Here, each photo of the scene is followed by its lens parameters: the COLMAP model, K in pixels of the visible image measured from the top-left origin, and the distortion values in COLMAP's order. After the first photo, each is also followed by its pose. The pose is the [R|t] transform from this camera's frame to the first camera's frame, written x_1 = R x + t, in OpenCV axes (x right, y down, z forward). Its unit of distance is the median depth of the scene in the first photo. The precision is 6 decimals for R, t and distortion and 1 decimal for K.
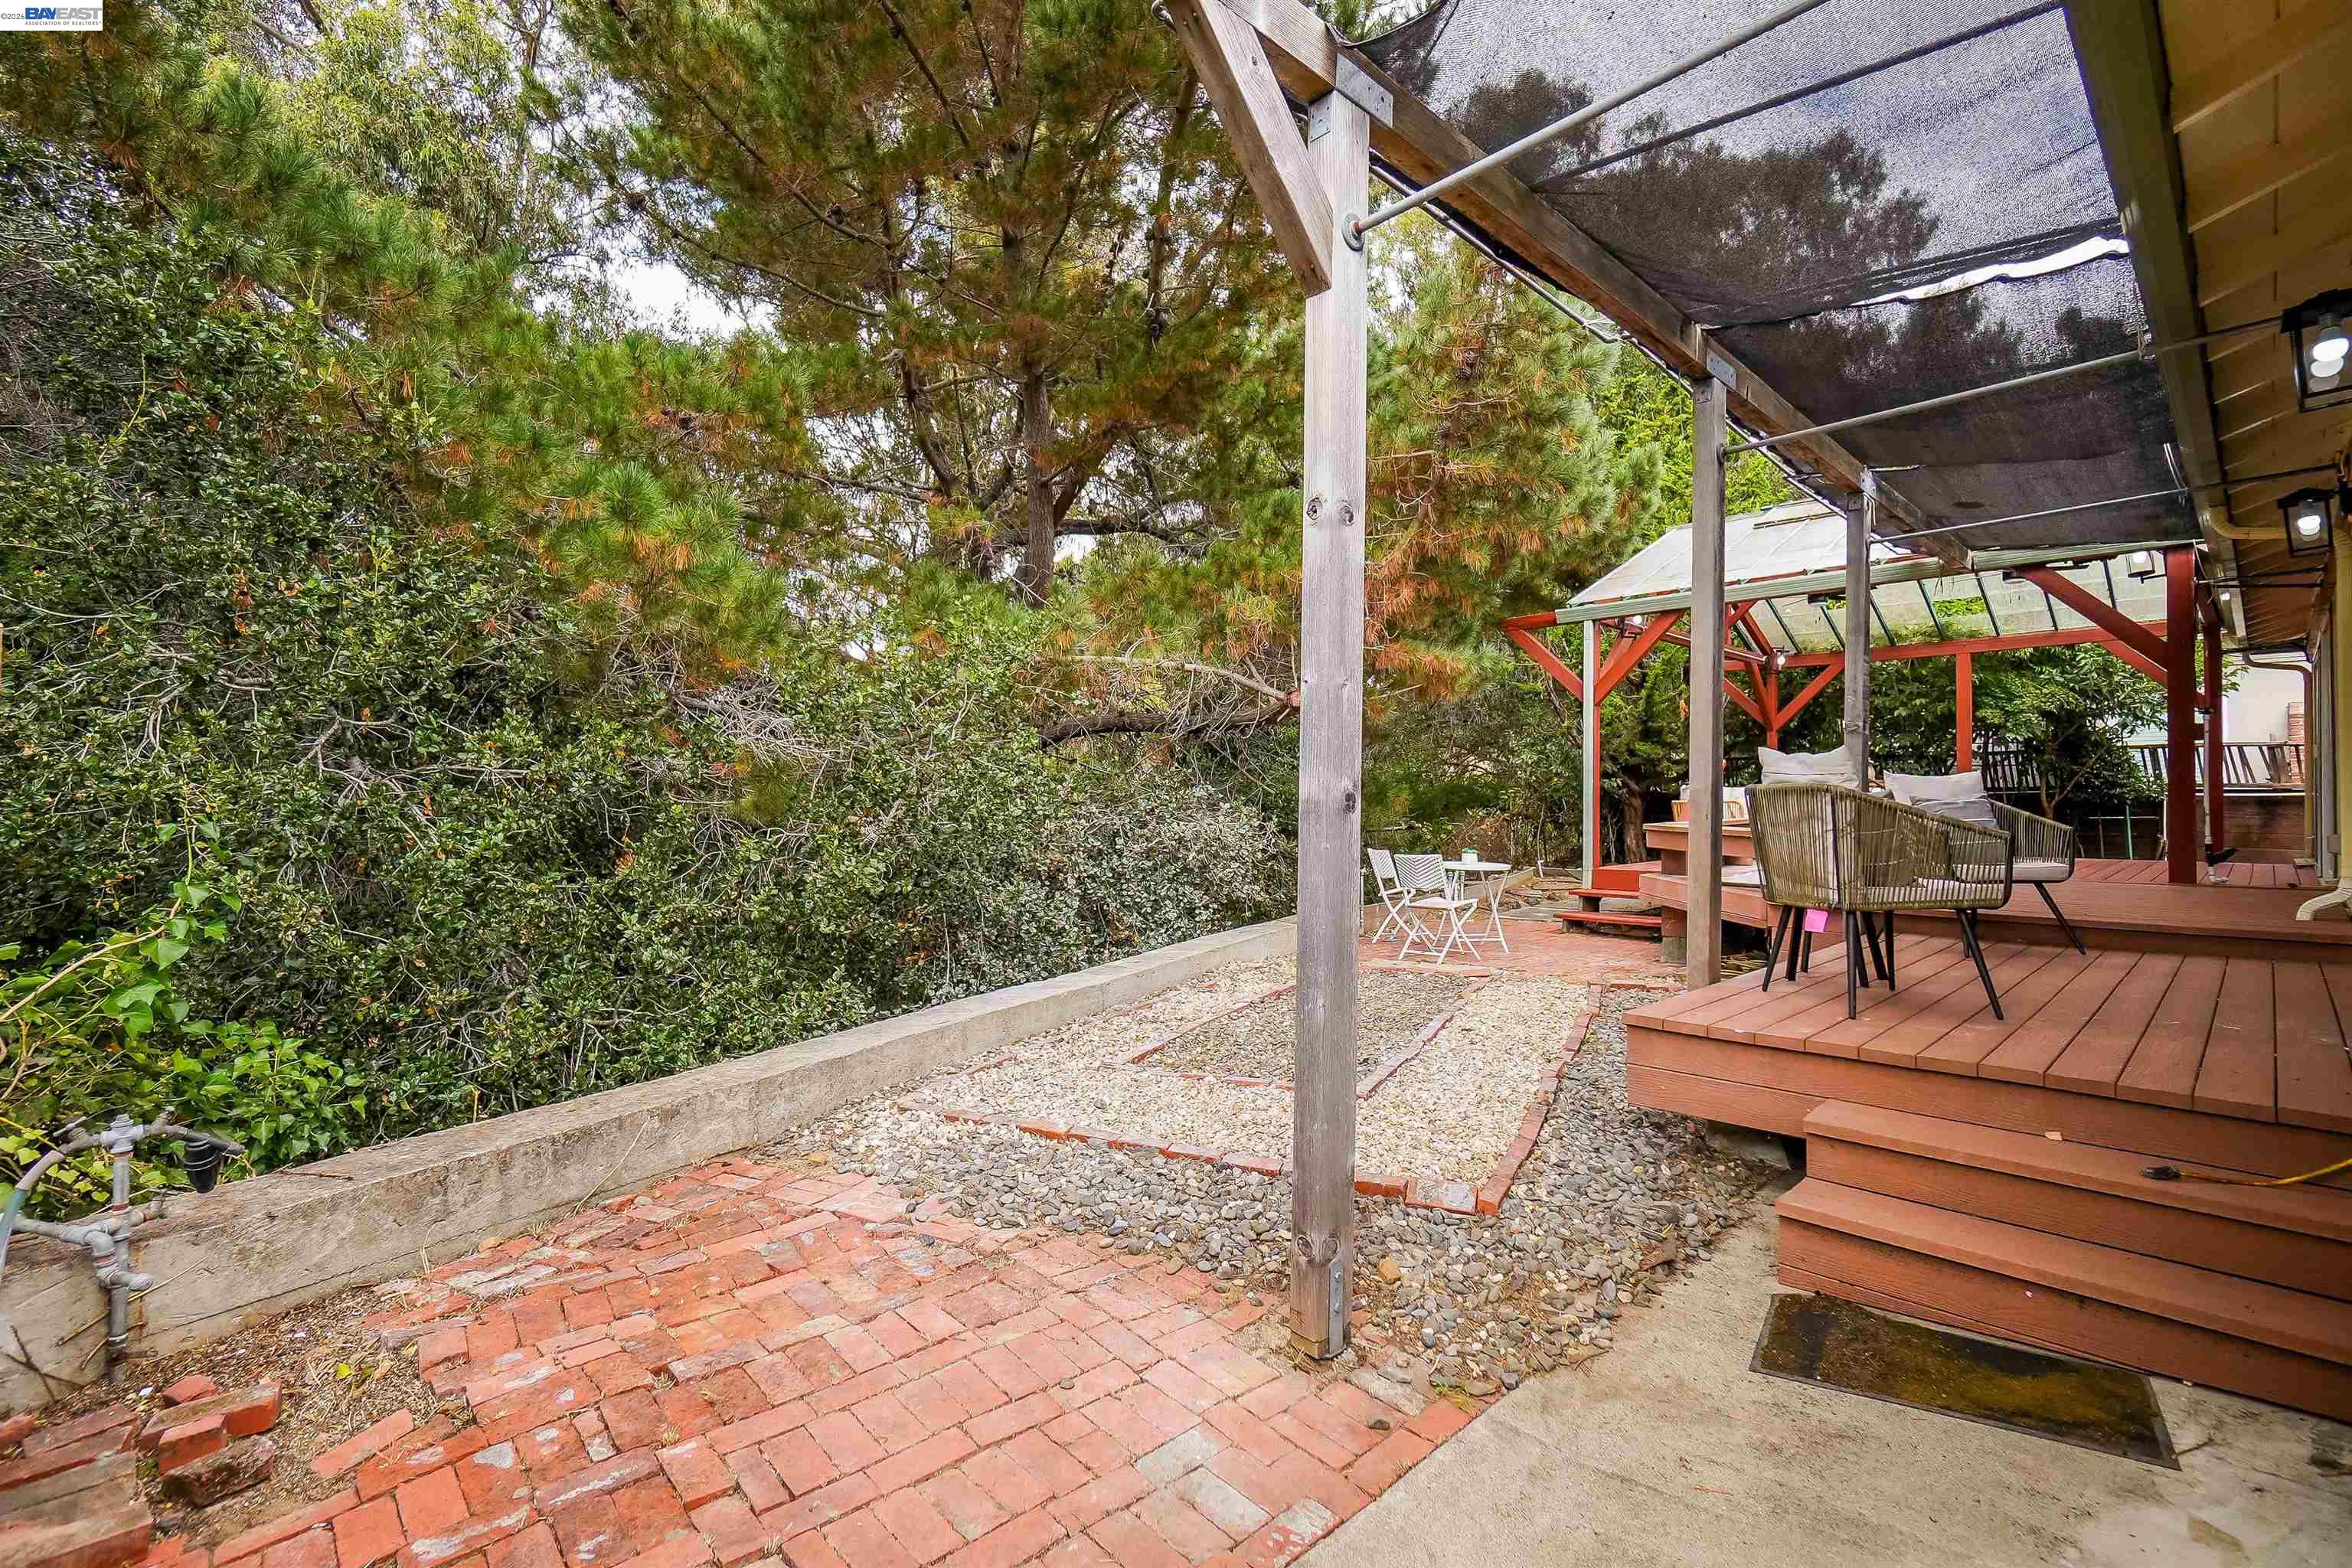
lens RADIAL K [[1019.2, 0, 1176.0], [0, 1019.2, 784.0], [0, 0, 1]] dist [-0.001102, -0.000314]
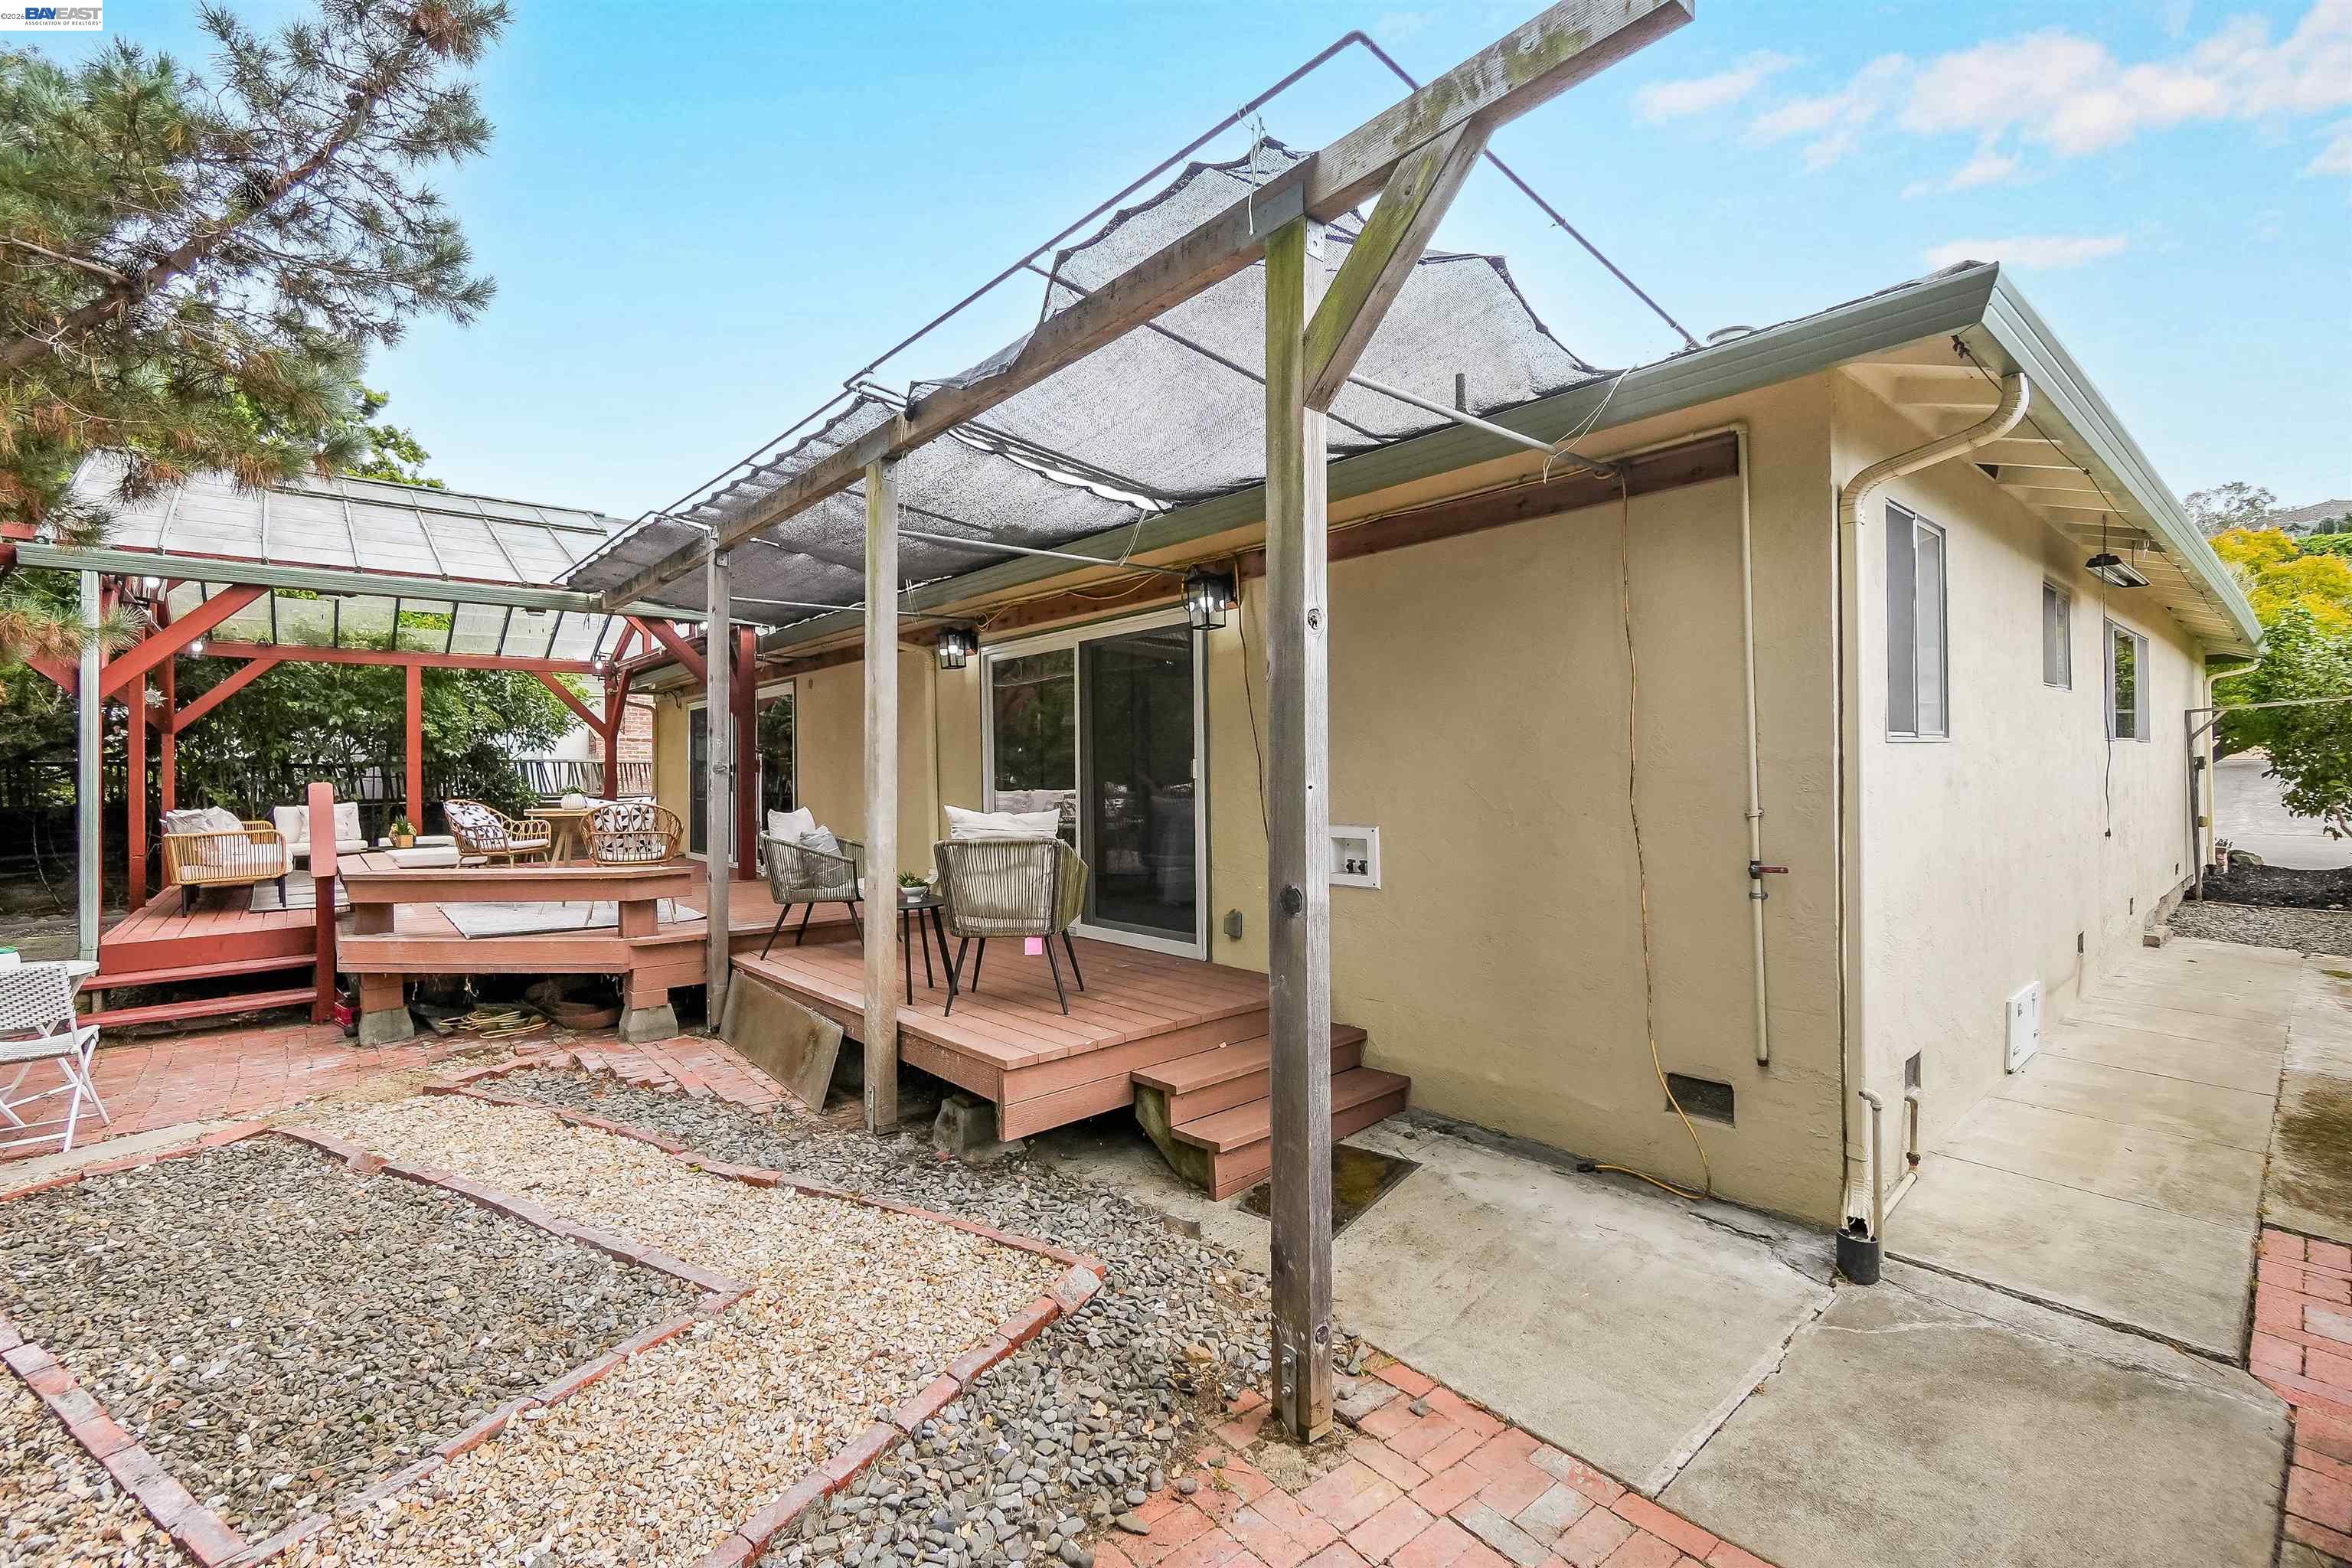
lens RADIAL K [[1019.2, 0, 1176.0], [0, 1019.2, 784.0], [0, 0, 1]] dist [-0.001102, -0.000314]
pose [[0.036407, -0.010179, 0.999285, -1.083790], [0.000542, 0.999948, 0.010166, -0.137904], [-0.999337, 0.000171, 0.036411, 1.329617]]
